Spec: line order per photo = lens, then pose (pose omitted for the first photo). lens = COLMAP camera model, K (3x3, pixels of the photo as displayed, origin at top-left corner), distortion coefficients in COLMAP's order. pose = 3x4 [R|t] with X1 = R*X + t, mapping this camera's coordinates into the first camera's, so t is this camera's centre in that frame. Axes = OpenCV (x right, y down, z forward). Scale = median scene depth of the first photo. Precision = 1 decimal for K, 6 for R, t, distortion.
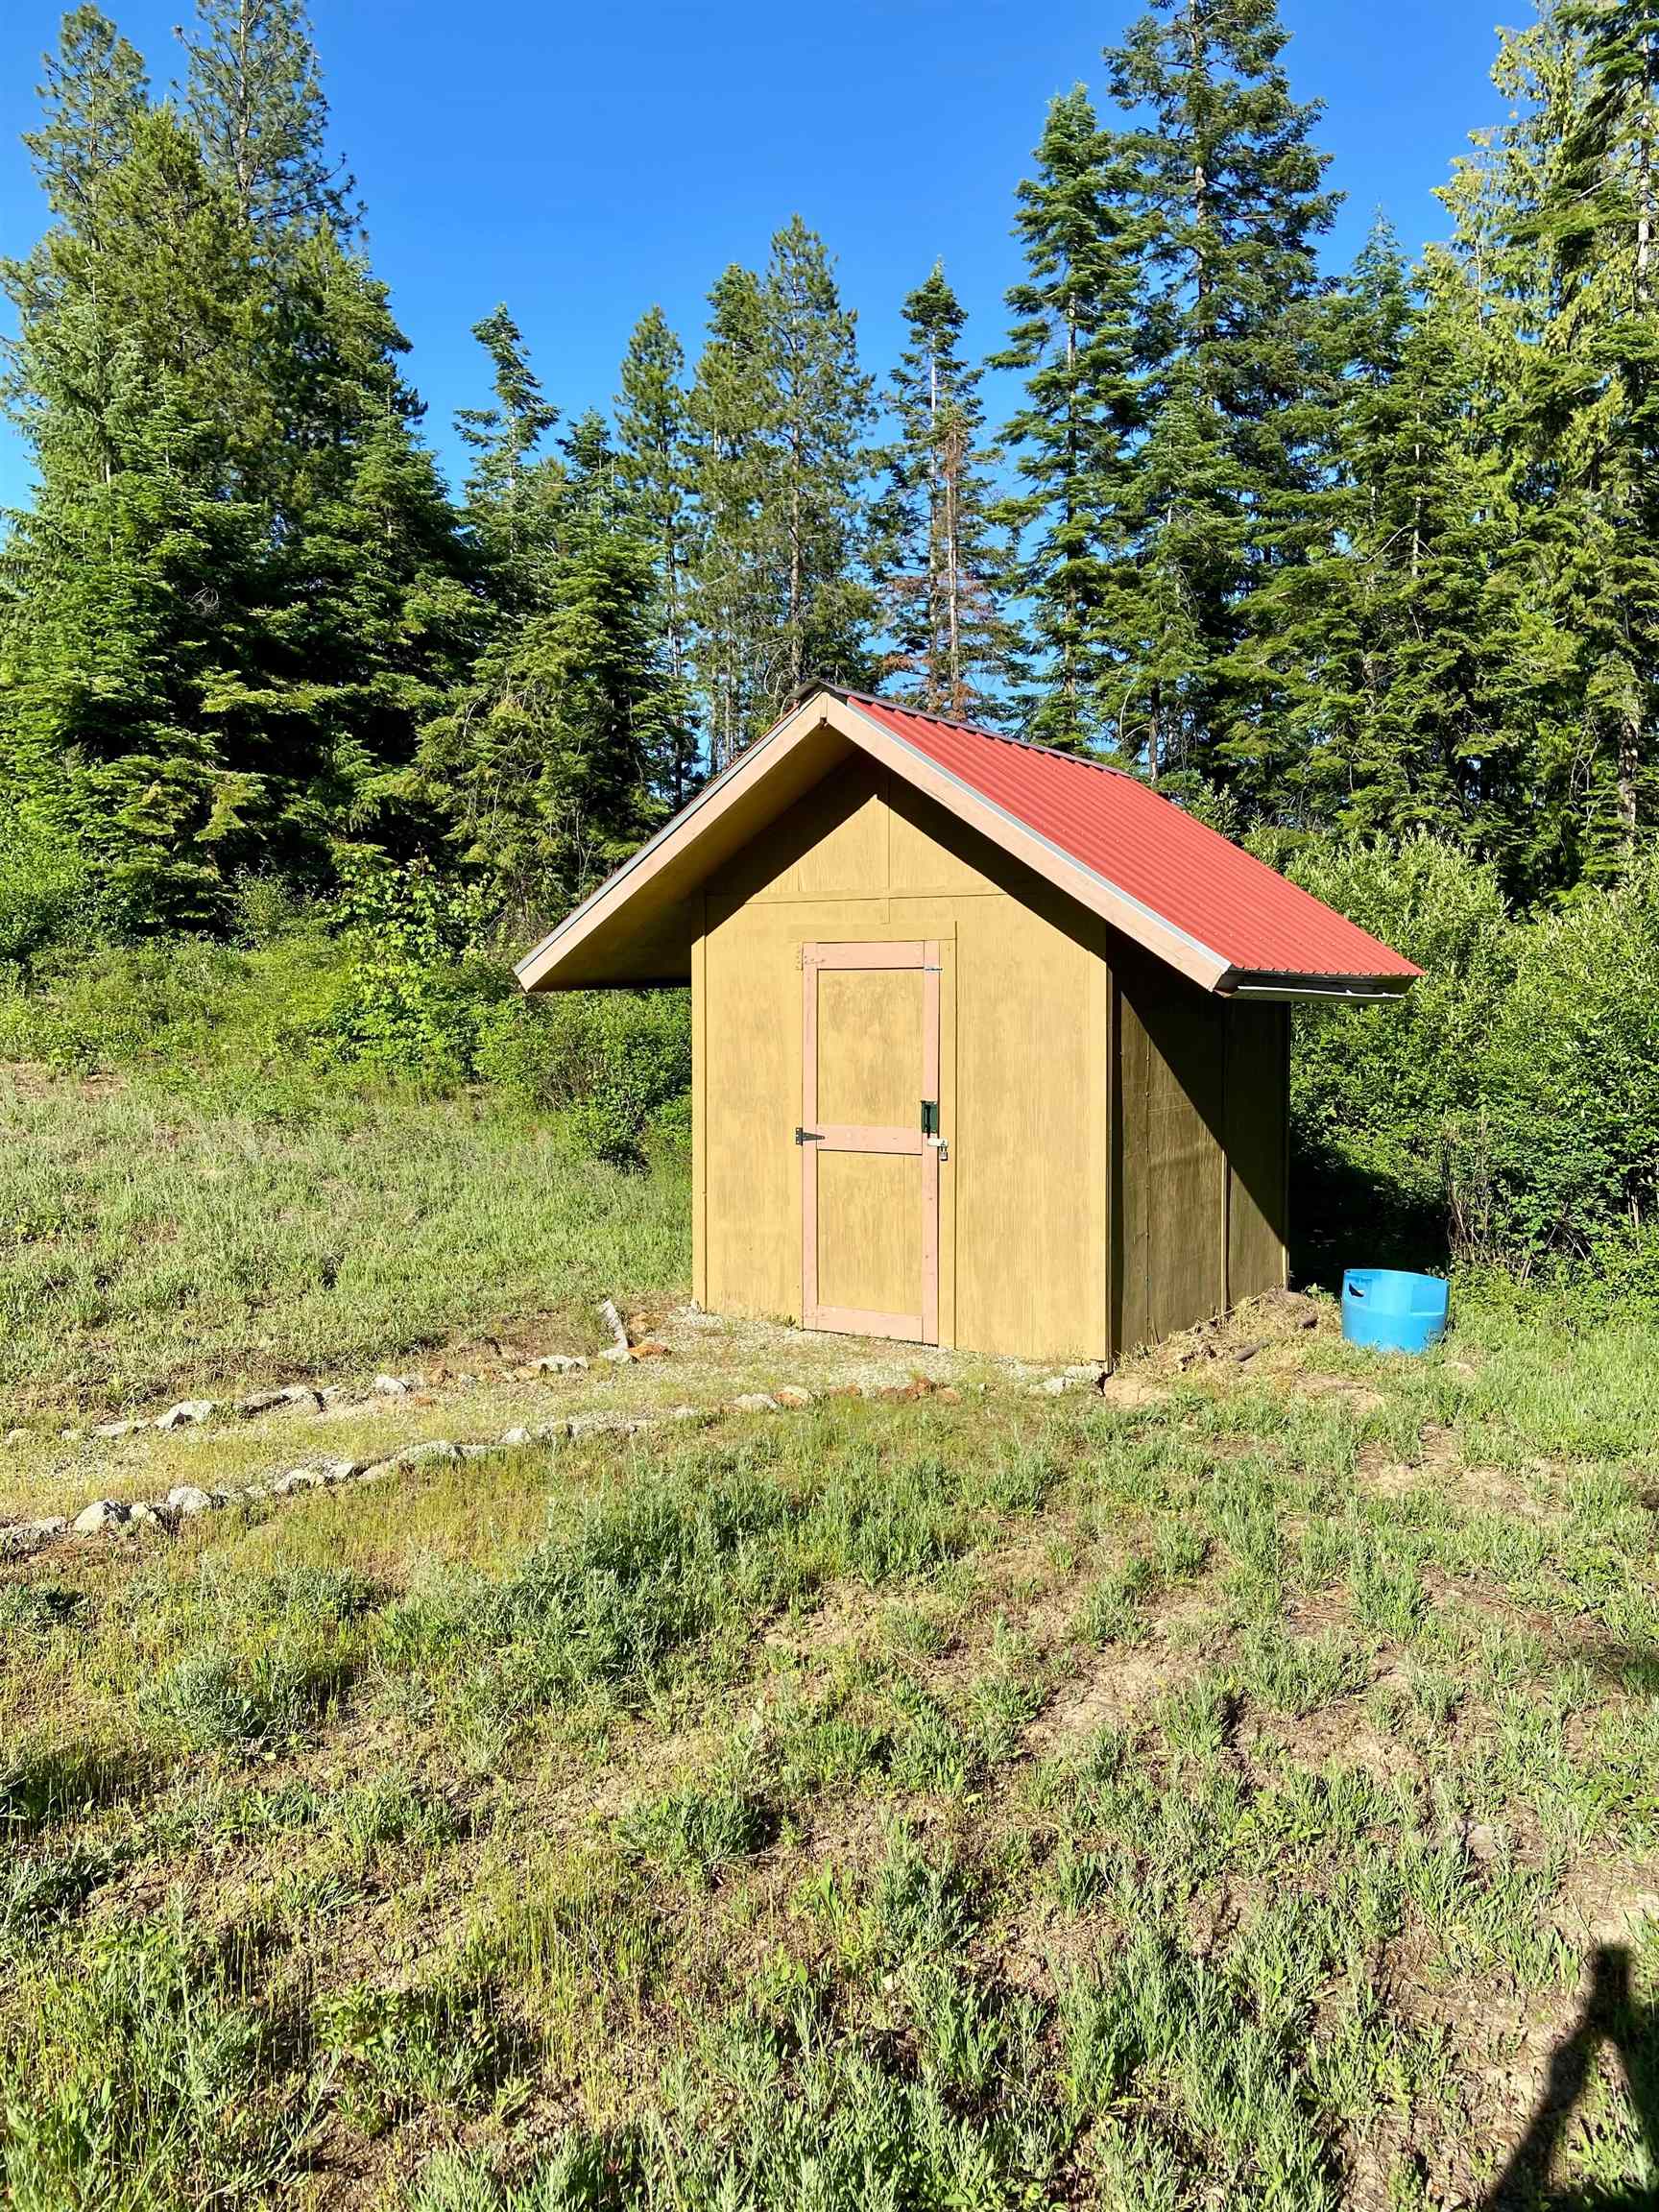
lens RADIAL K [[1695.0, 0, 837.4], [0, 1695.0, 1101.8], [0, 0, 1]] dist [0.073777, -0.099515]
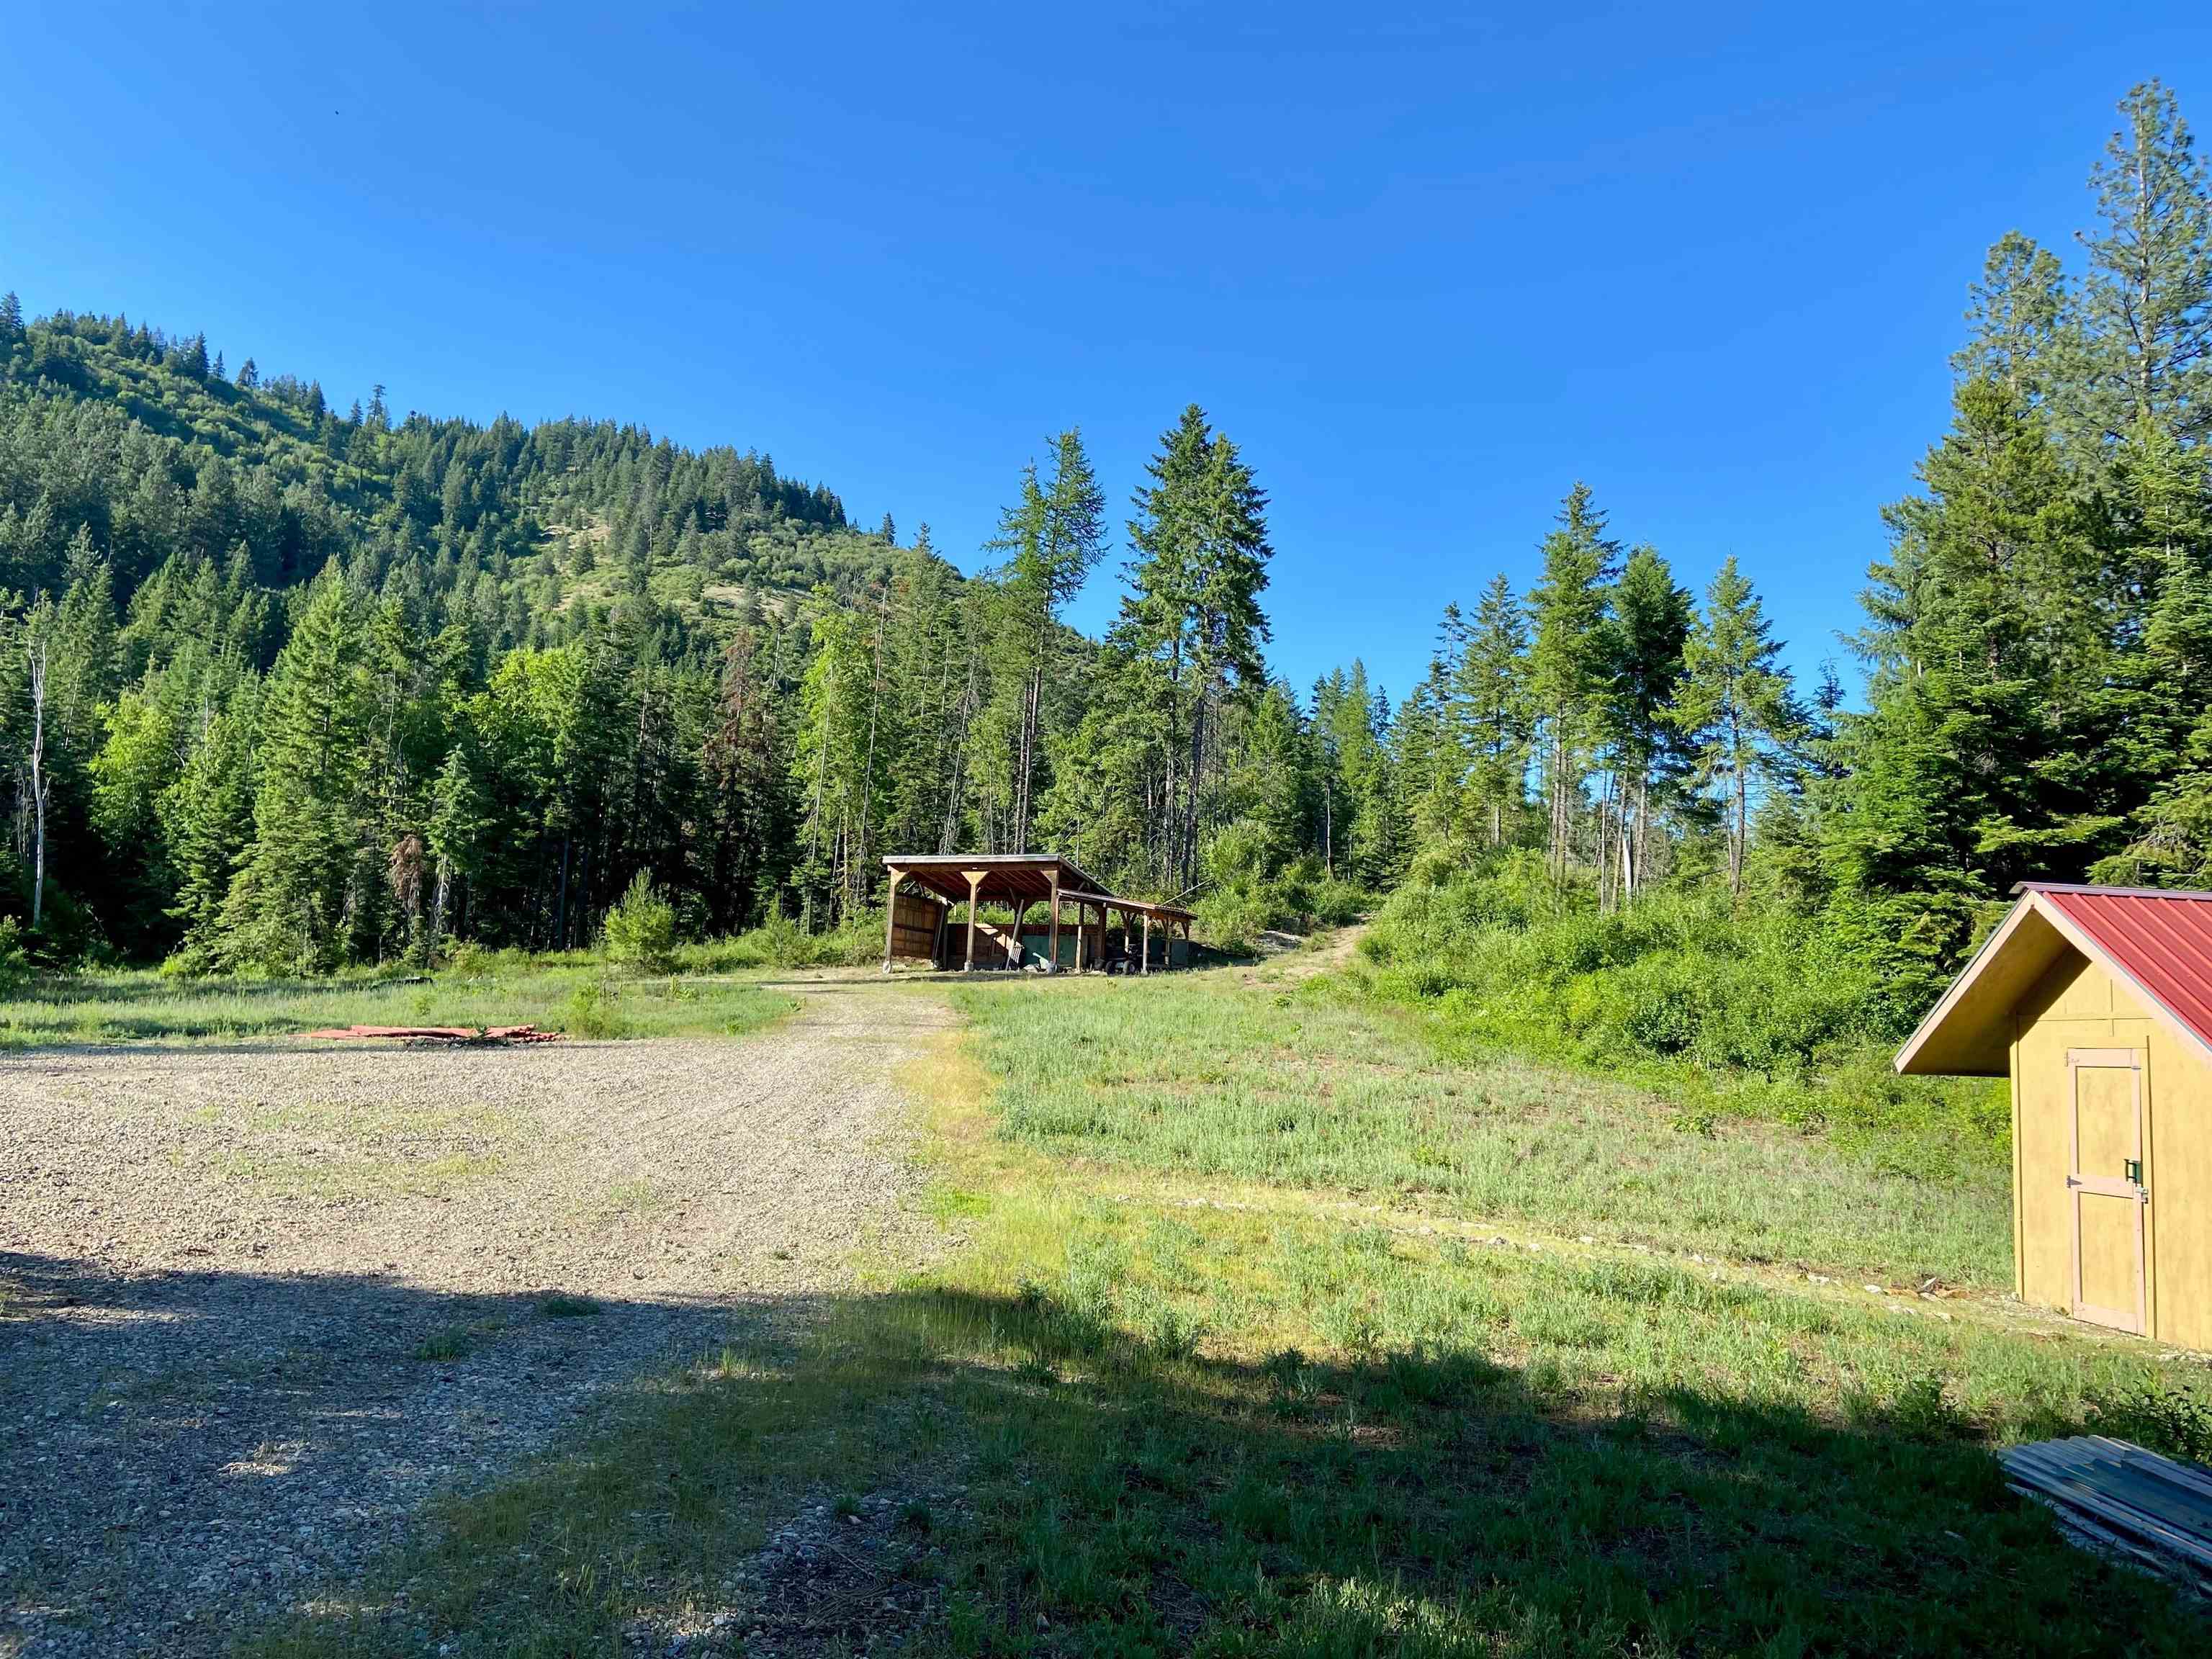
lens RADIAL K [[1695.0, 0, 1044.1], [0, 1695.0, 845.2], [0, 0, 1]] dist [0.073777, -0.099515]
pose [[0.554038, -0.076489, -0.828970, 0.288031], [-0.092278, 0.983991, -0.152466, 0.016497], [0.827362, 0.160968, 0.538110, -0.220032]]
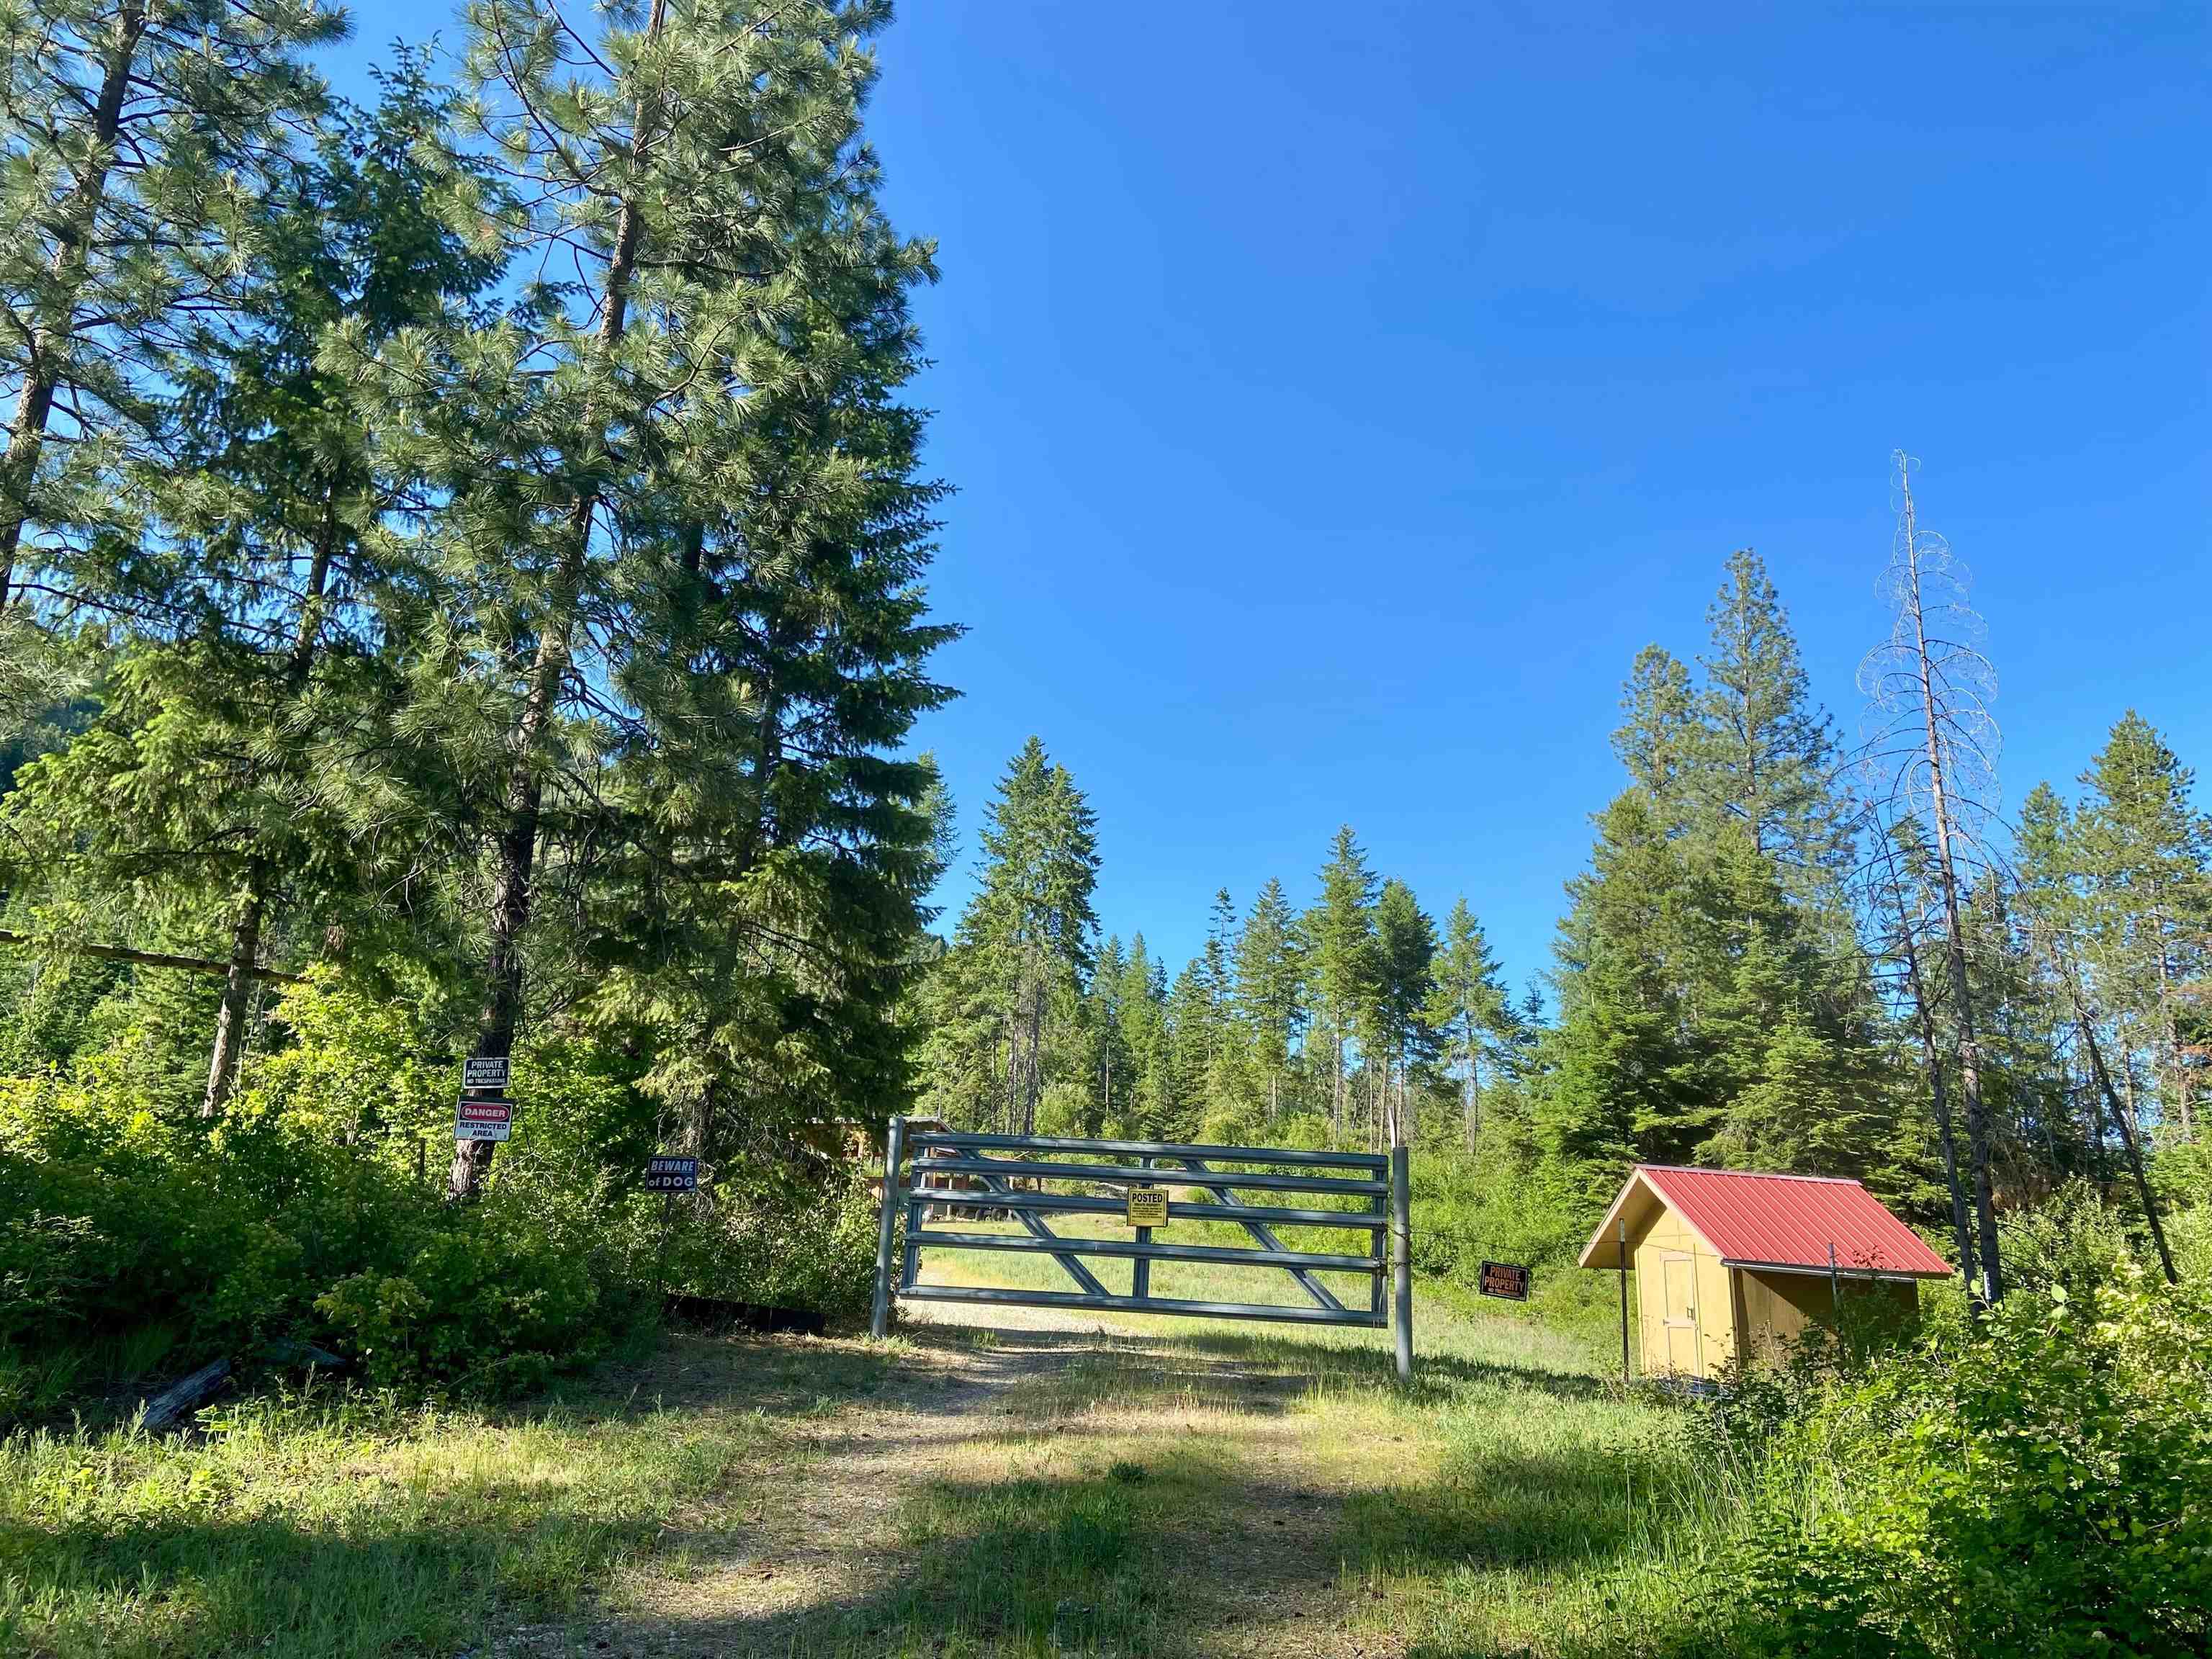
lens RADIAL K [[1695.0, 0, 1090.3], [0, 1695.0, 814.9], [0, 0, 1]] dist [0.073777, -0.099515]
pose [[0.691839, -0.183128, -0.698444, 0.562231], [-0.076273, 0.943357, -0.322894, 0.081979], [0.718012, 0.276663, 0.638683, -0.658558]]
